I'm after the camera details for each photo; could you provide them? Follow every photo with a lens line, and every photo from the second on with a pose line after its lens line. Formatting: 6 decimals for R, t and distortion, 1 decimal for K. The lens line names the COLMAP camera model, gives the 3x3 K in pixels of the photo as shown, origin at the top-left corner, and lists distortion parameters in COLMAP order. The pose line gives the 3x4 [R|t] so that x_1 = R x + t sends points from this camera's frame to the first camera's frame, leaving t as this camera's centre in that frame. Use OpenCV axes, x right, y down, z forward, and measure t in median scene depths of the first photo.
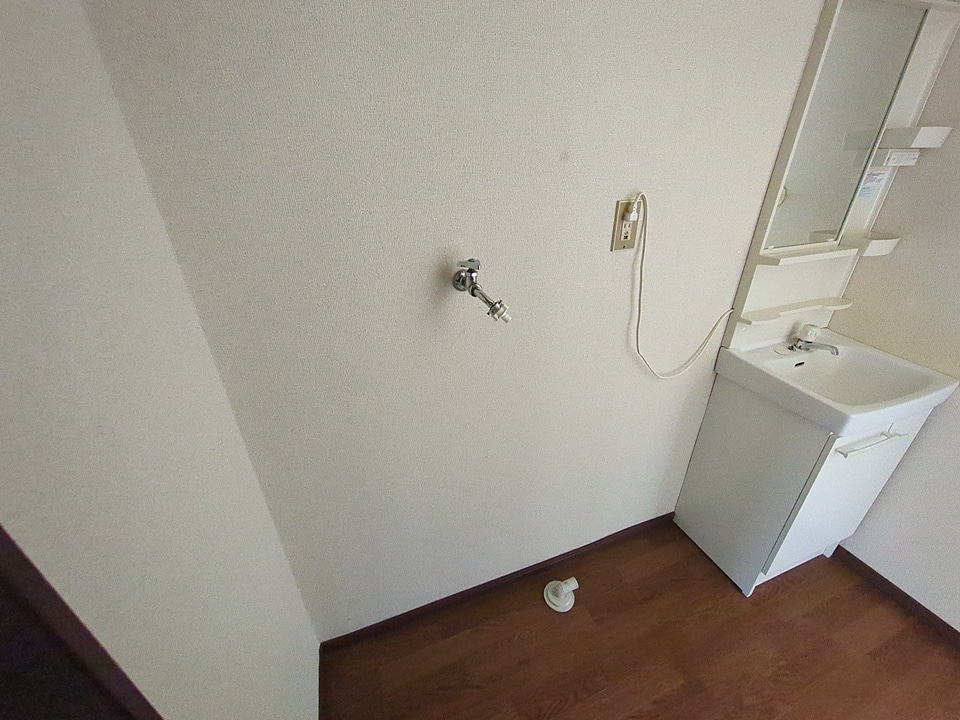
lens RADIAL K [[375.8, 0, 480.0], [0, 375.8, 358.3], [0, 0, 1]] dist [0.000196, -0.000247]
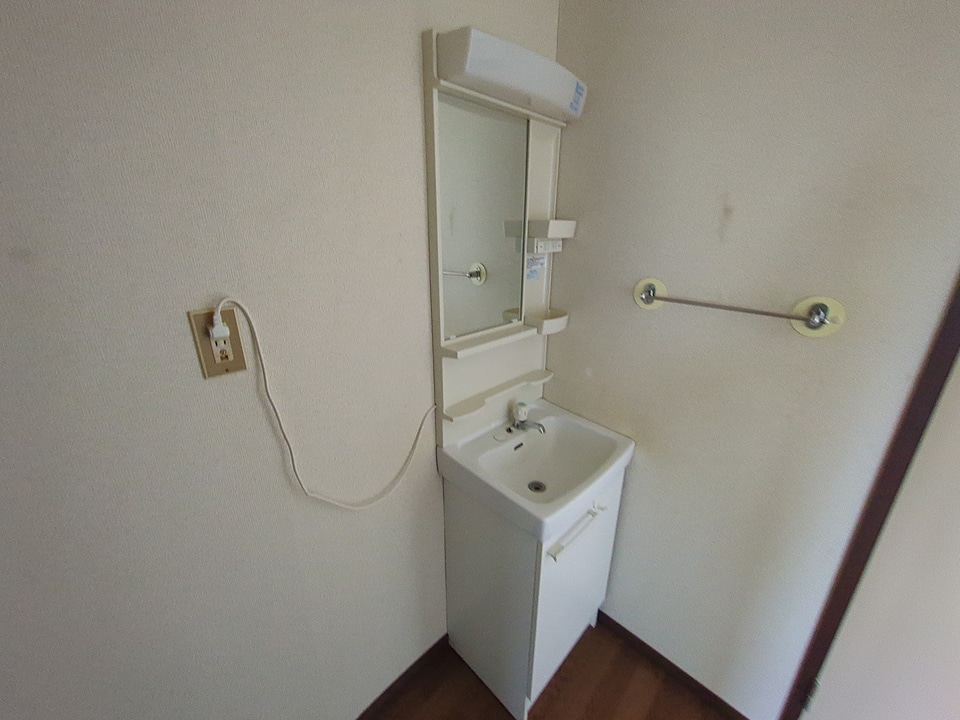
lens RADIAL K [[375.8, 0, 481.5], [0, 375.8, 357.8], [0, 0, 1]] dist [0.000196, -0.000247]
pose [[0.903403, -0.120846, 0.411411, 0.427349], [0.176987, 0.979010, -0.101068, -0.132830], [-0.390562, 0.164120, 0.905829, 0.143048]]
